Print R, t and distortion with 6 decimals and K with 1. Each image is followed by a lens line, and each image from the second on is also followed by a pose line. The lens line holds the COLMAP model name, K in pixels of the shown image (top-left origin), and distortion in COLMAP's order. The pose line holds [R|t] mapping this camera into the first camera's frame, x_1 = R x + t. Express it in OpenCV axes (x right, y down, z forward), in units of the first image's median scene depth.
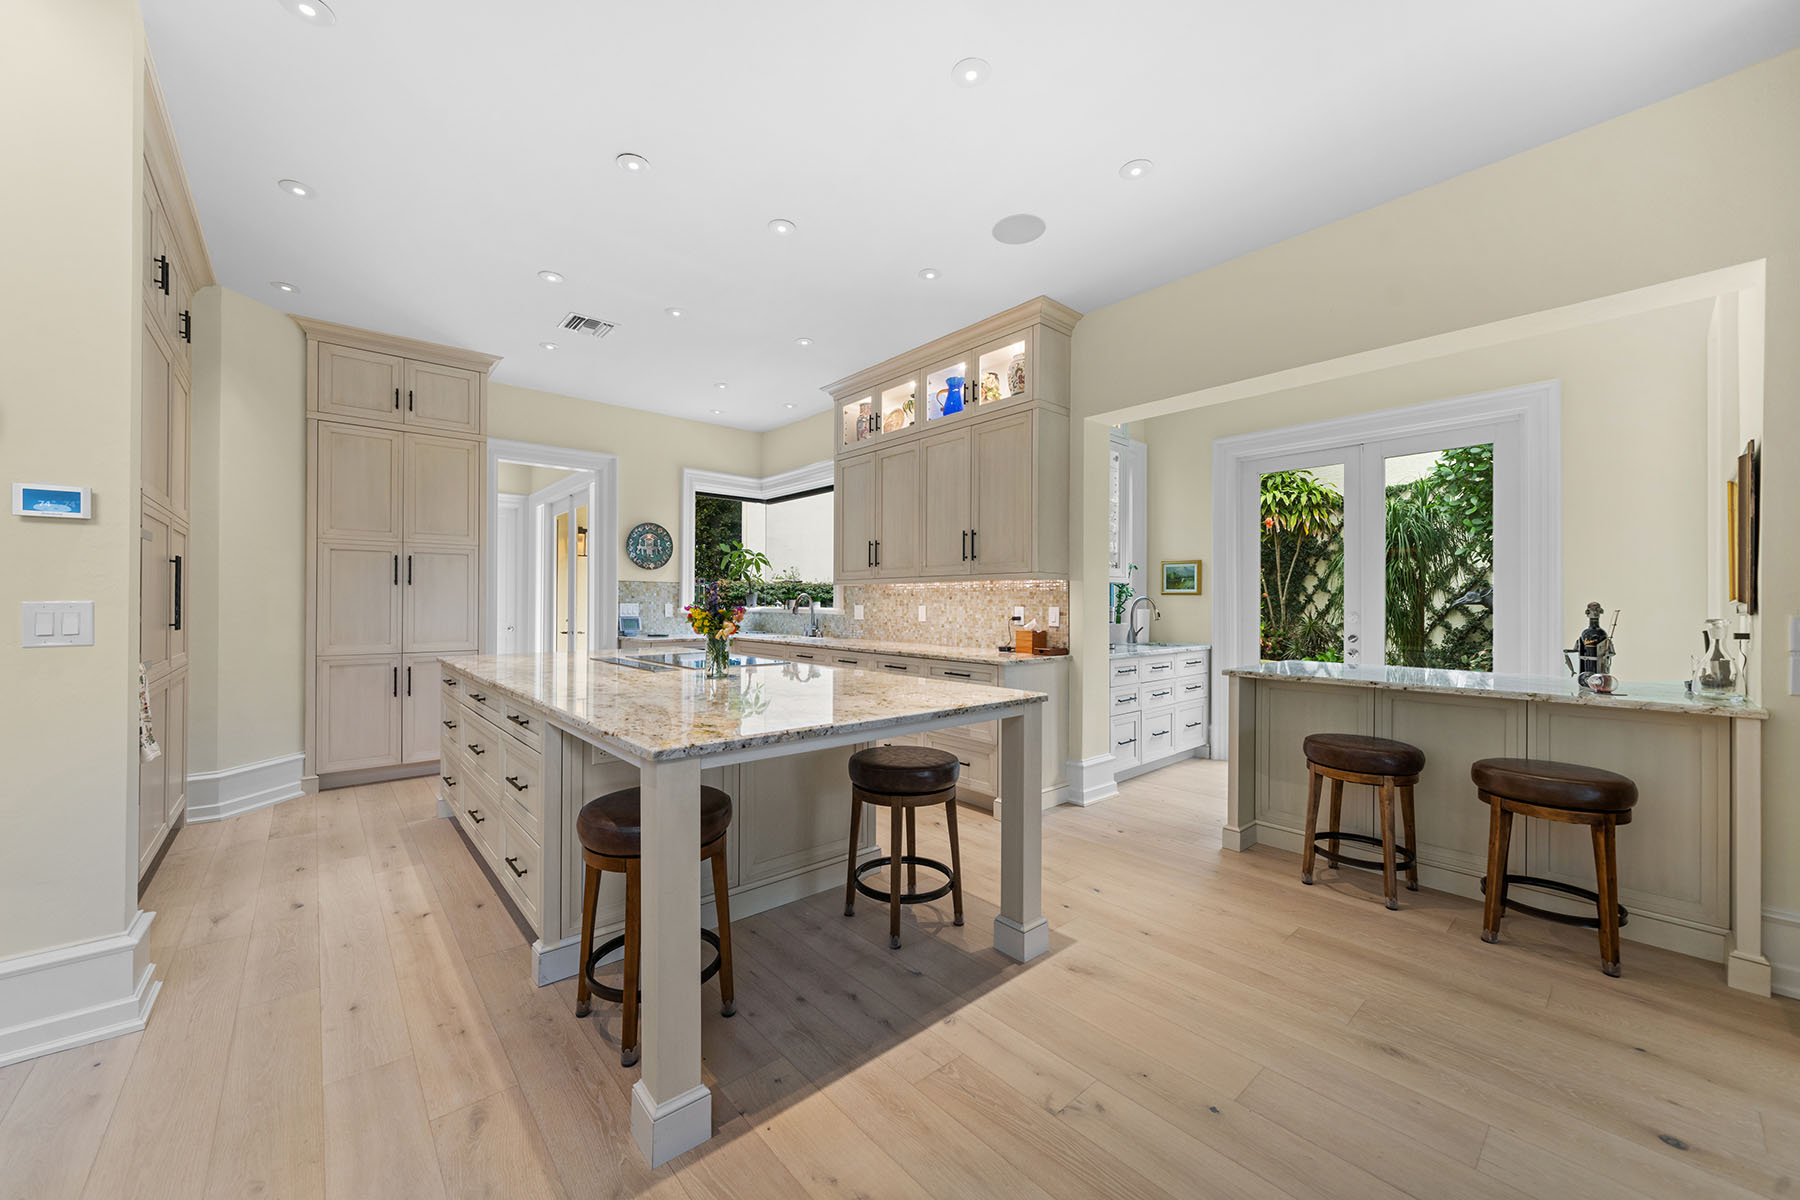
lens RADIAL K [[668.9, 0, 893.1], [0, 668.9, 601.3], [0, 0, 1]] dist [-0.000515, -0.000134]
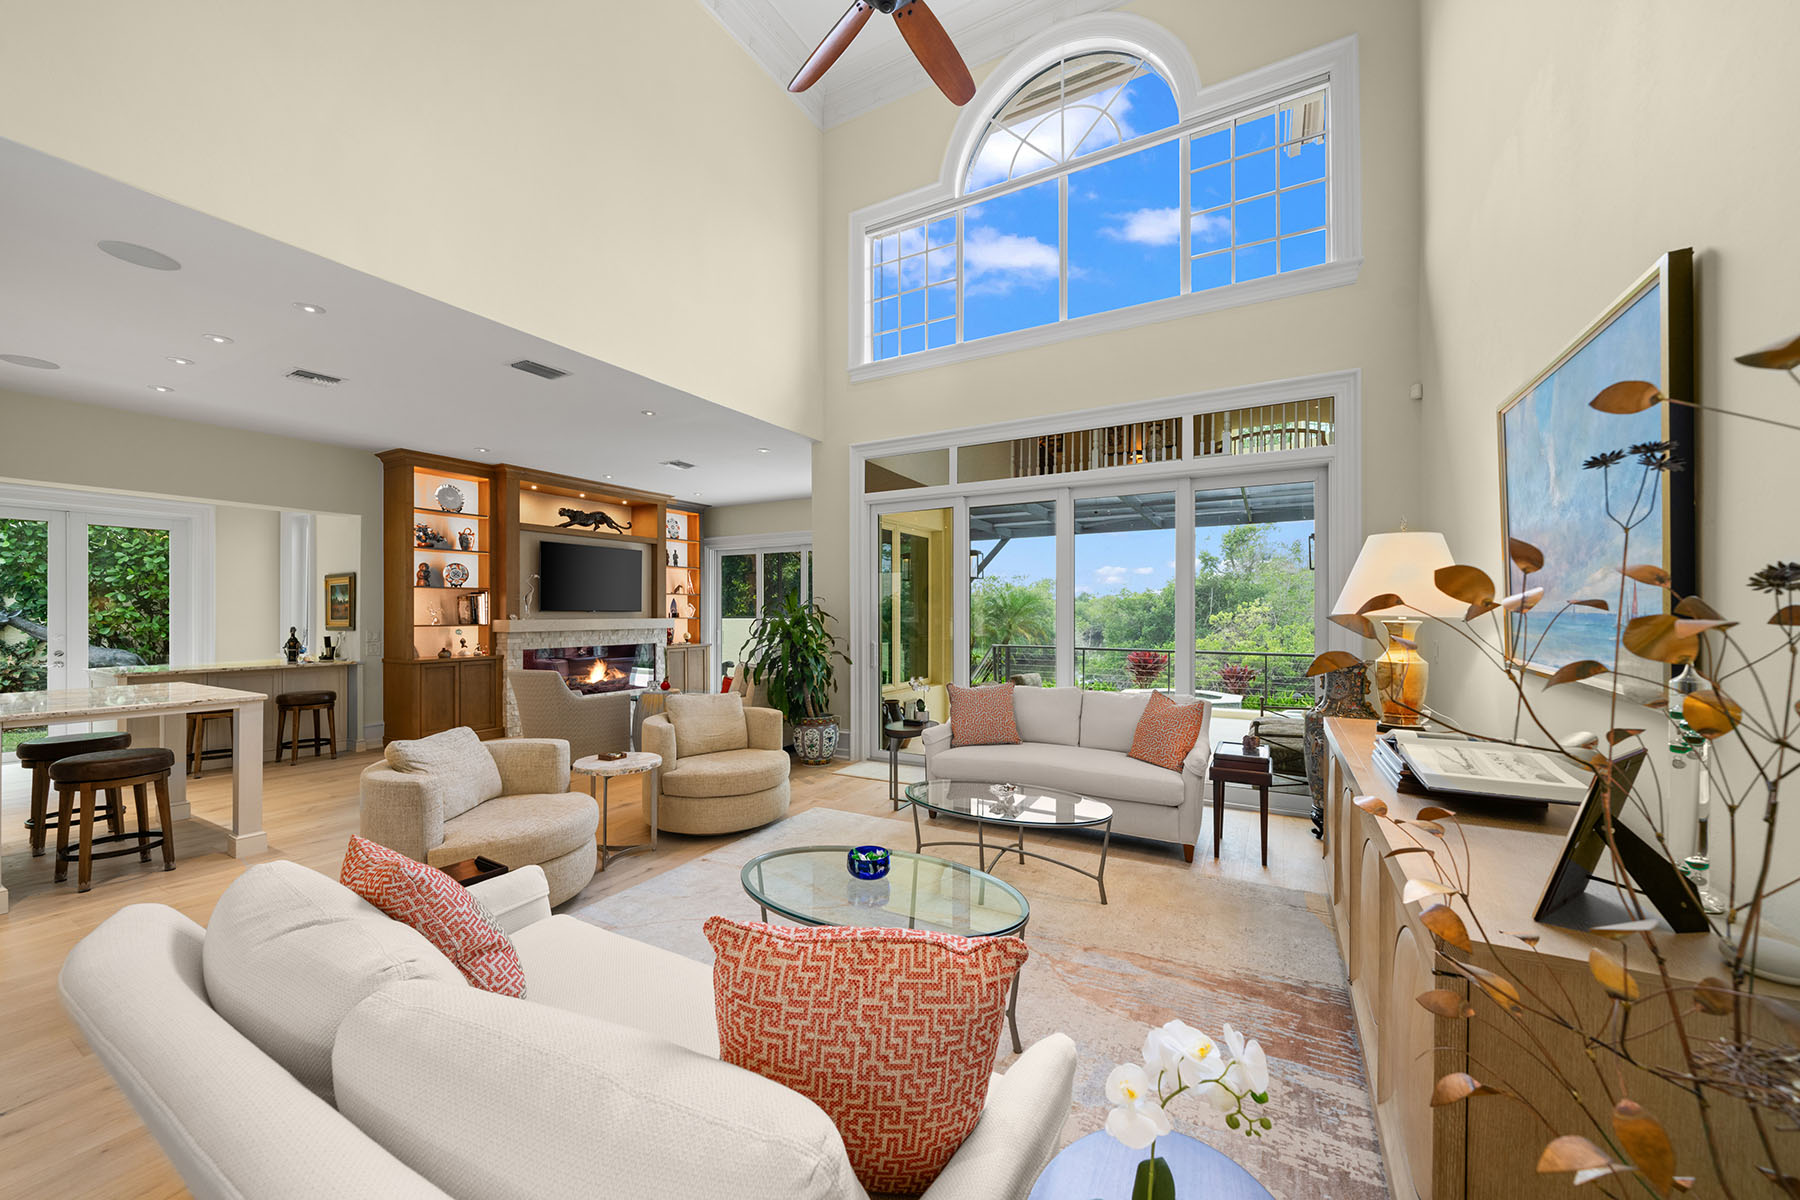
lens RADIAL K [[668.9, 0, 896.0], [0, 668.9, 616.3], [0, 0, 1]] dist [-0.000515, -0.000134]
pose [[-0.330182, -0.007749, 0.943886, -1.228744], [-0.005391, 0.999965, 0.006323, -0.039823], [-0.943902, -0.003000, -0.330212, -0.161581]]
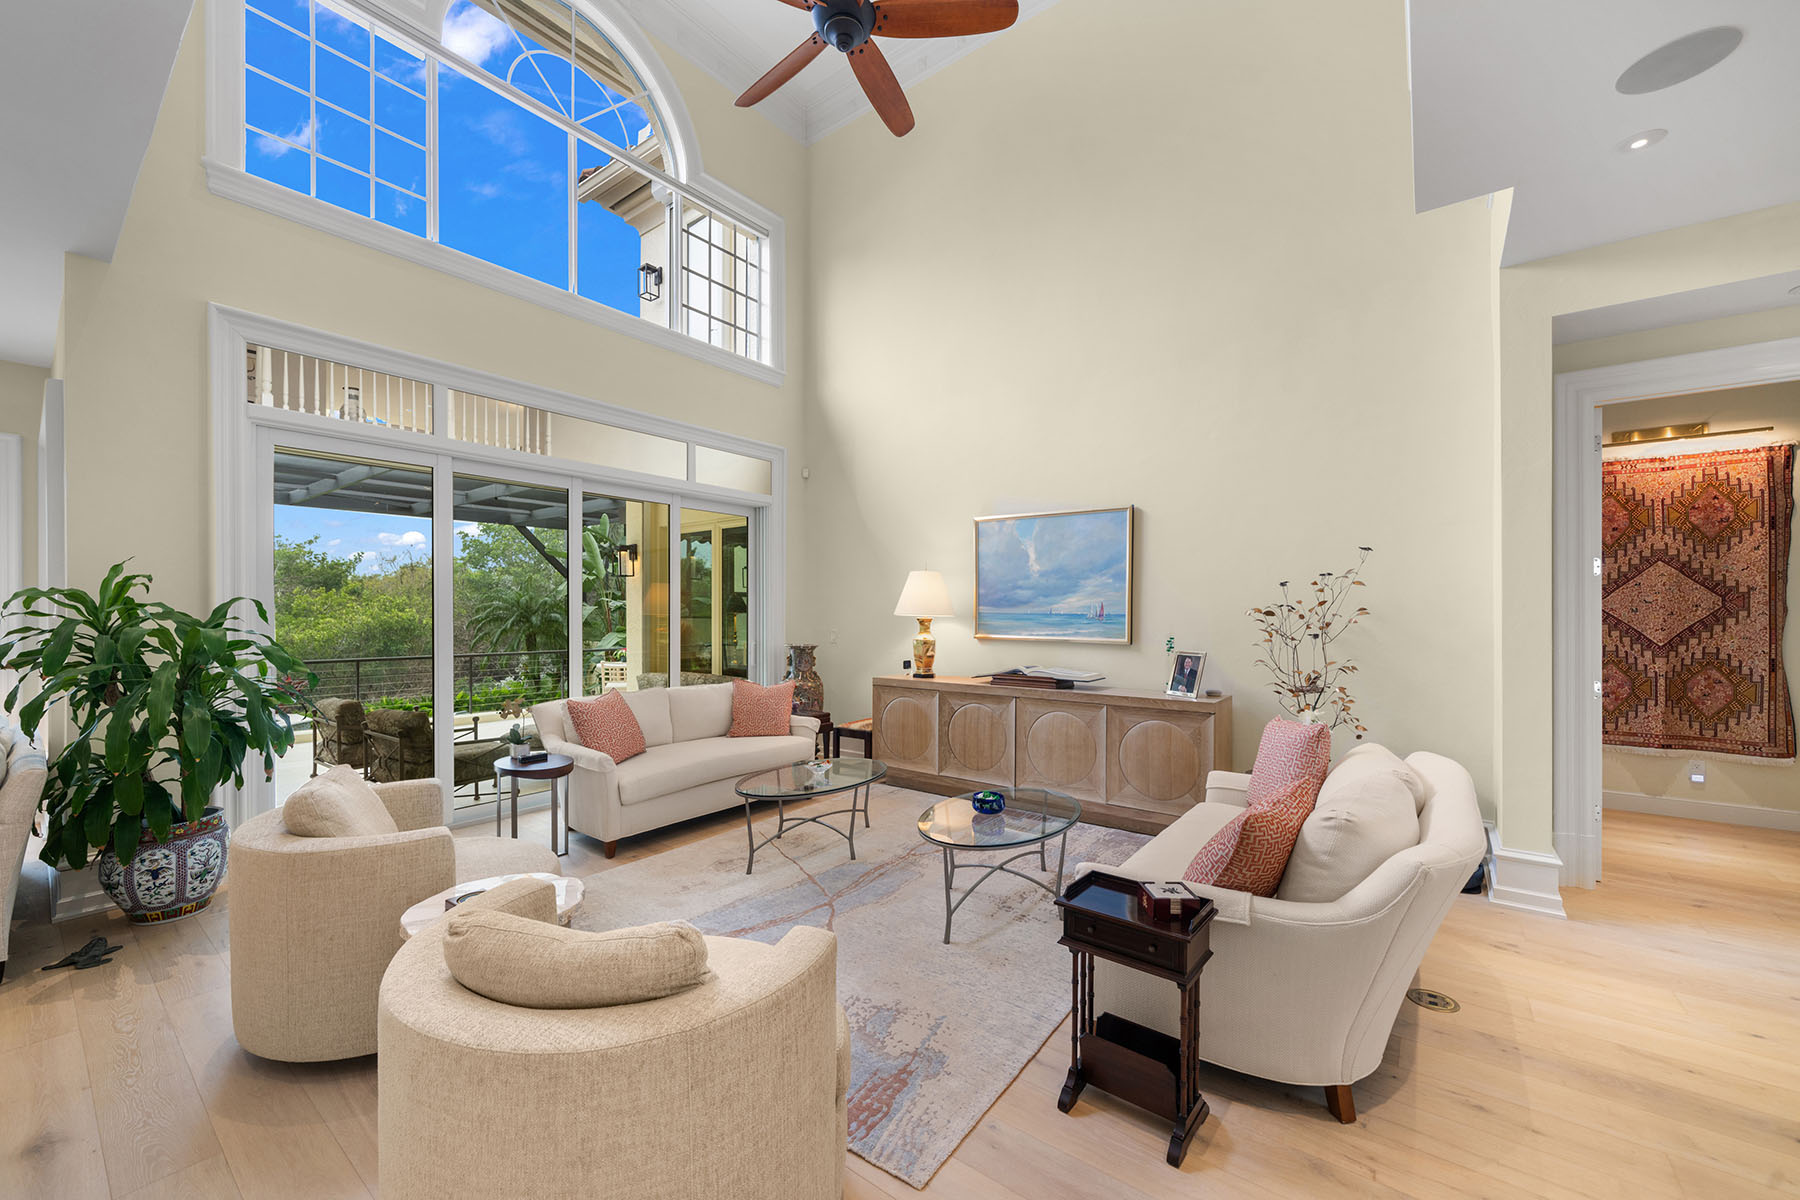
lens RADIAL K [[668.9, 0, 898.5], [0, 668.9, 611.9], [0, 0, 1]] dist [-0.000515, -0.000134]
pose [[-0.975206, -0.003082, -0.221278, -0.464209], [-0.002014, 0.999985, -0.005055, -0.037651], [0.221290, -0.004484, -0.975198, 0.361819]]
